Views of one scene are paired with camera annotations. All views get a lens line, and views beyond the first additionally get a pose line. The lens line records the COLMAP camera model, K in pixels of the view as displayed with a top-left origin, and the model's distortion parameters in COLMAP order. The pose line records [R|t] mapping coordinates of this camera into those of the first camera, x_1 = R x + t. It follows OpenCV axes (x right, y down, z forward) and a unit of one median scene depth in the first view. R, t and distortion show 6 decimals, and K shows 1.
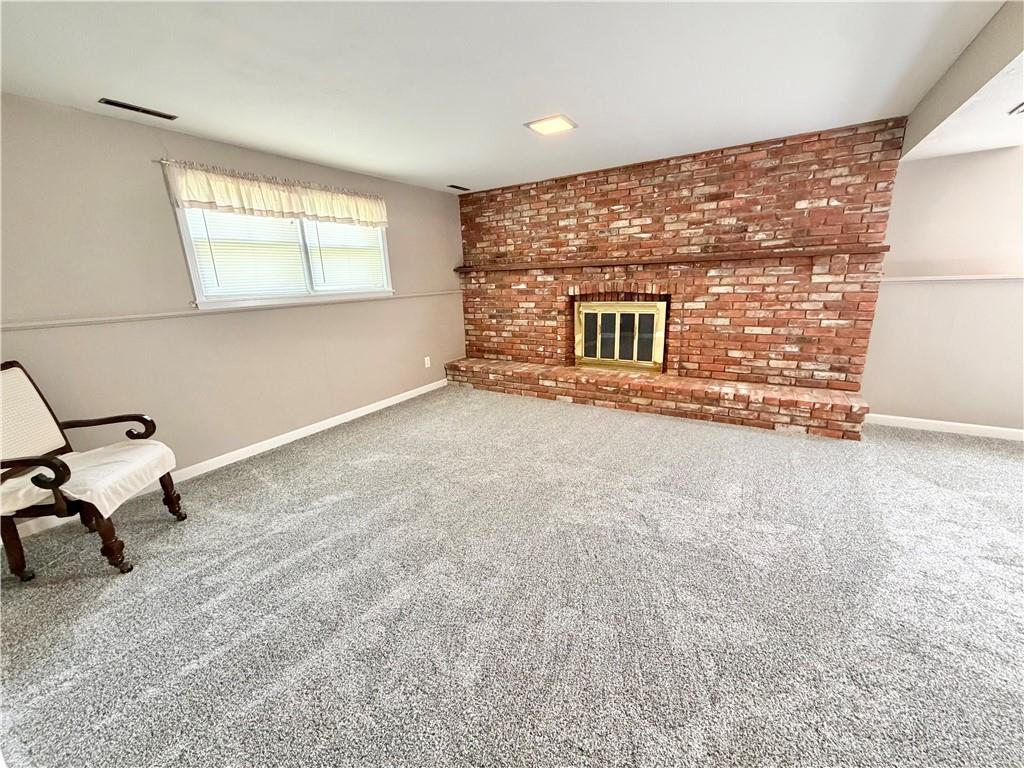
lens RADIAL K [[409.9, 0, 508.5], [0, 409.9, 383.0], [0, 0, 1]] dist [-0.000478, 0.000238]
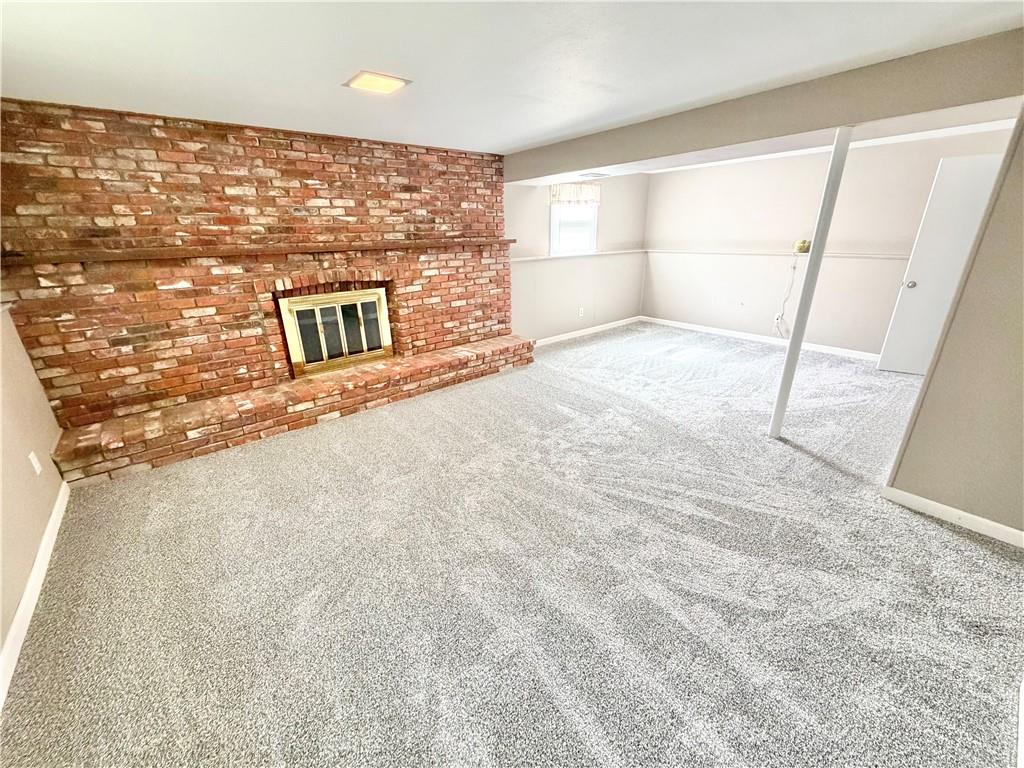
lens RADIAL K [[409.9, 0, 508.5], [0, 409.9, 383.0], [0, 0, 1]] dist [-0.000478, 0.000238]
pose [[0.318384, -0.299088, 0.899543, -0.528559], [0.248307, 0.942104, 0.225353, -0.136470], [-0.914864, 0.151614, 0.374216, 0.401066]]
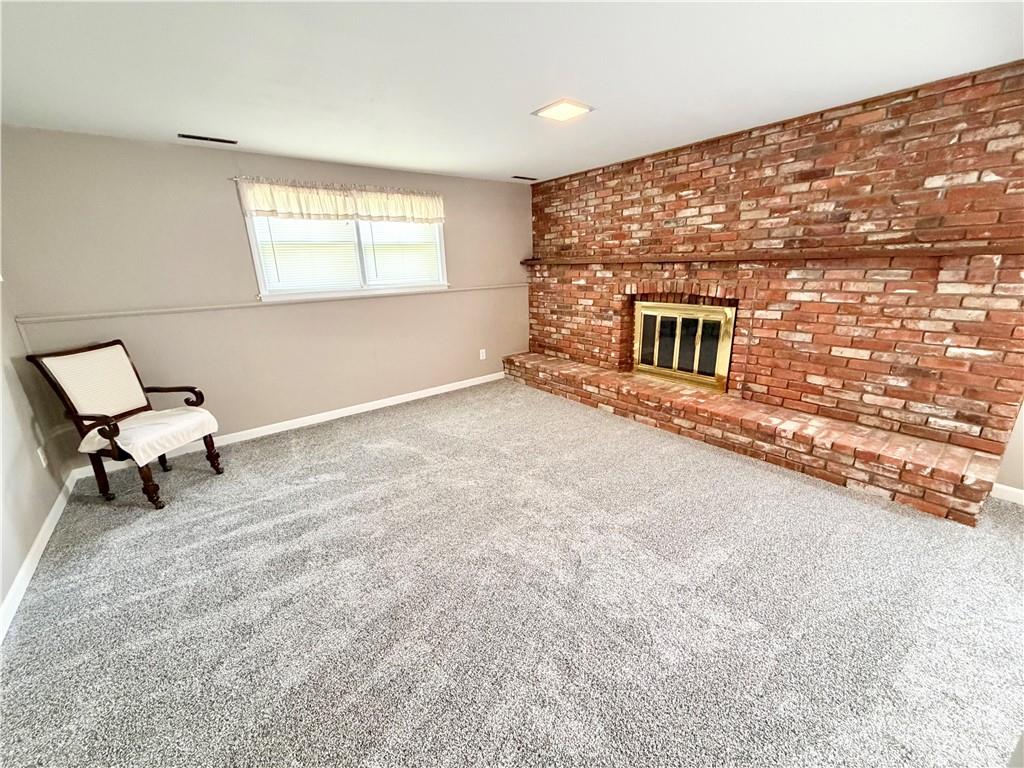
lens RADIAL K [[409.9, 0, 508.5], [0, 409.9, 383.0], [0, 0, 1]] dist [-0.000478, 0.000238]
pose [[0.940416, 0.103938, -0.323752, 0.252360], [-0.089931, 0.994259, 0.057970, -0.057148], [0.327919, -0.025401, 0.944364, 0.072418]]
